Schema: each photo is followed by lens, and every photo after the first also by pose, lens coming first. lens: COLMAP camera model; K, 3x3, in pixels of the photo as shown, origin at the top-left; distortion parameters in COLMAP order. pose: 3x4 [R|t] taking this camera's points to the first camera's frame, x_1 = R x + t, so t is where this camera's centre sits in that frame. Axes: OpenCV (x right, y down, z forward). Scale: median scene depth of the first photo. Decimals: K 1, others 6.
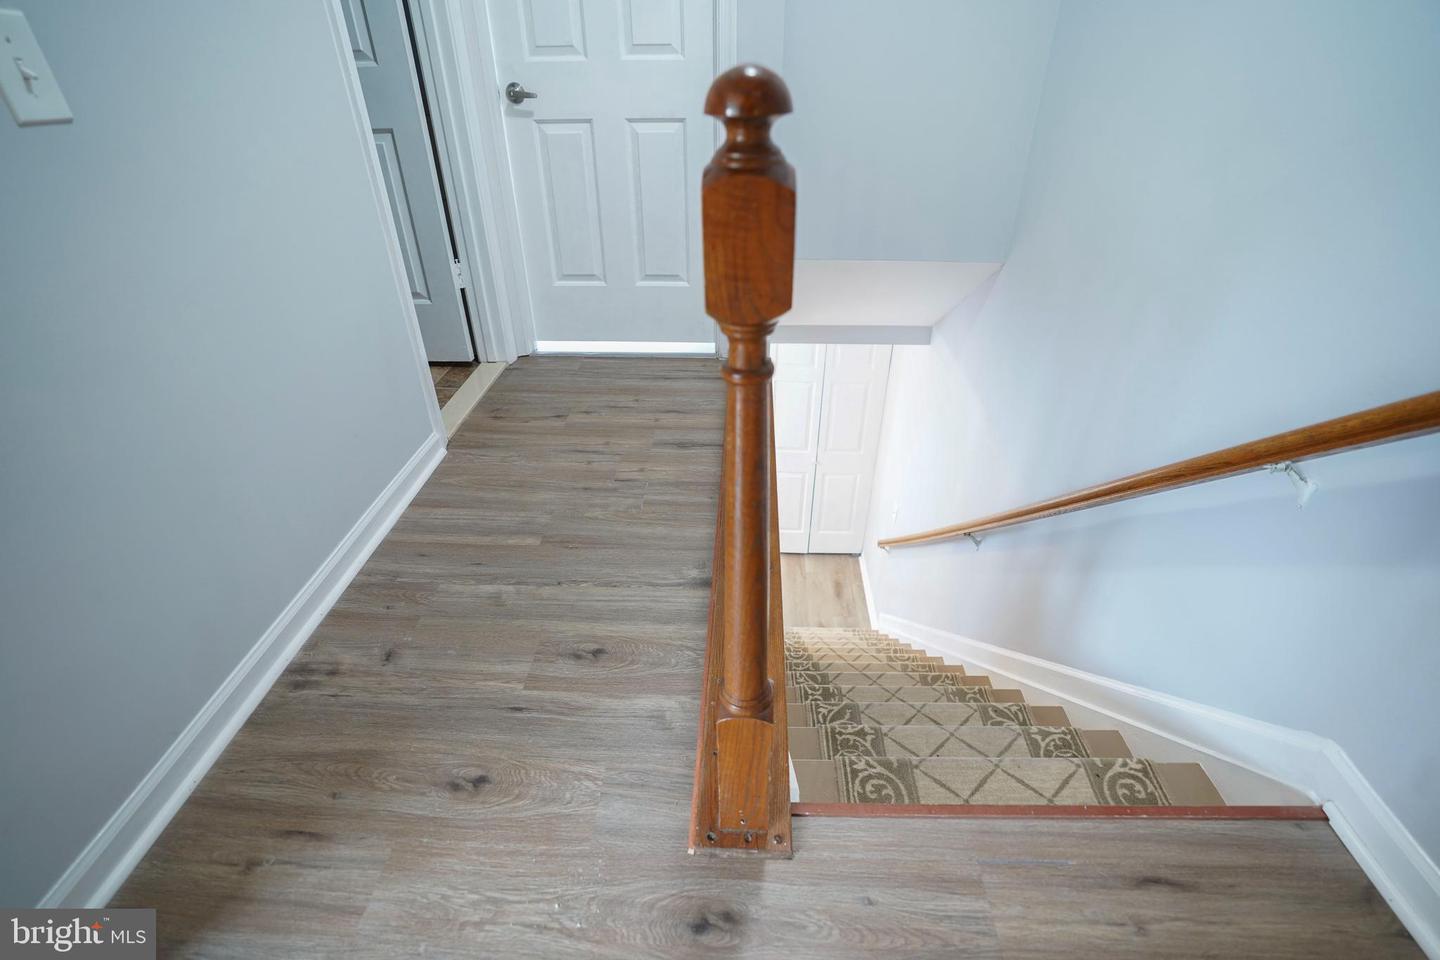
lens RADIAL K [[676.5, 0, 716.3], [0, 676.5, 484.0], [0, 0, 1]] dist [-0.026512, 0.007354]
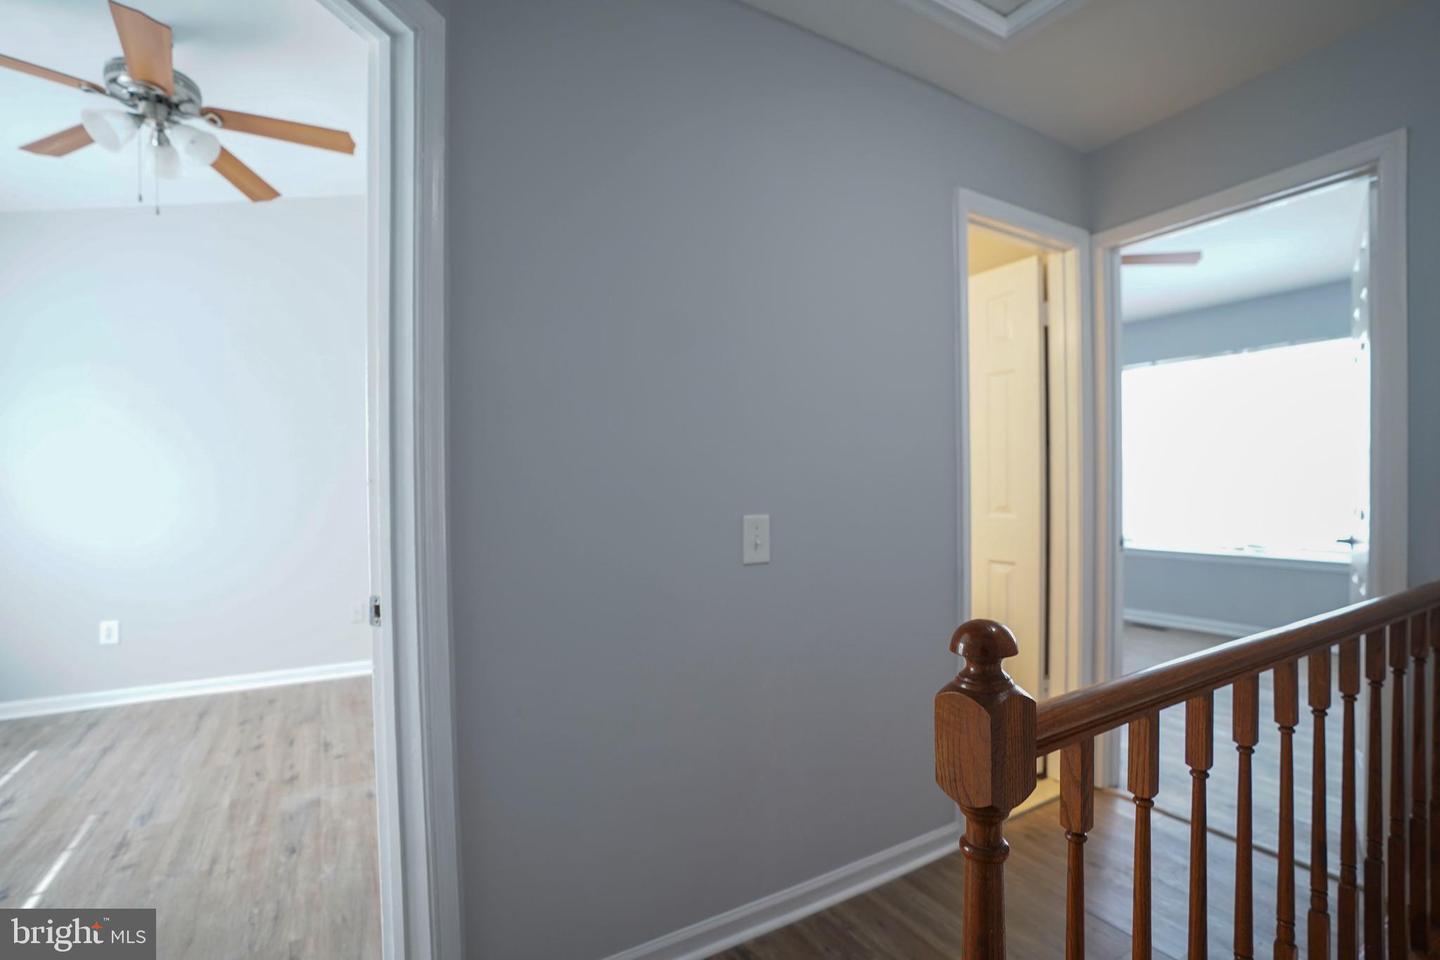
lens RADIAL K [[676.5, 0, 716.7], [0, 676.5, 483.0], [0, 0, 1]] dist [-0.026512, 0.007354]
pose [[0.560221, 0.013089, -0.828239, 0.579675], [-0.448074, 0.845752, -0.289712, -0.126386], [0.696693, 0.533415, 0.479673, -0.163599]]
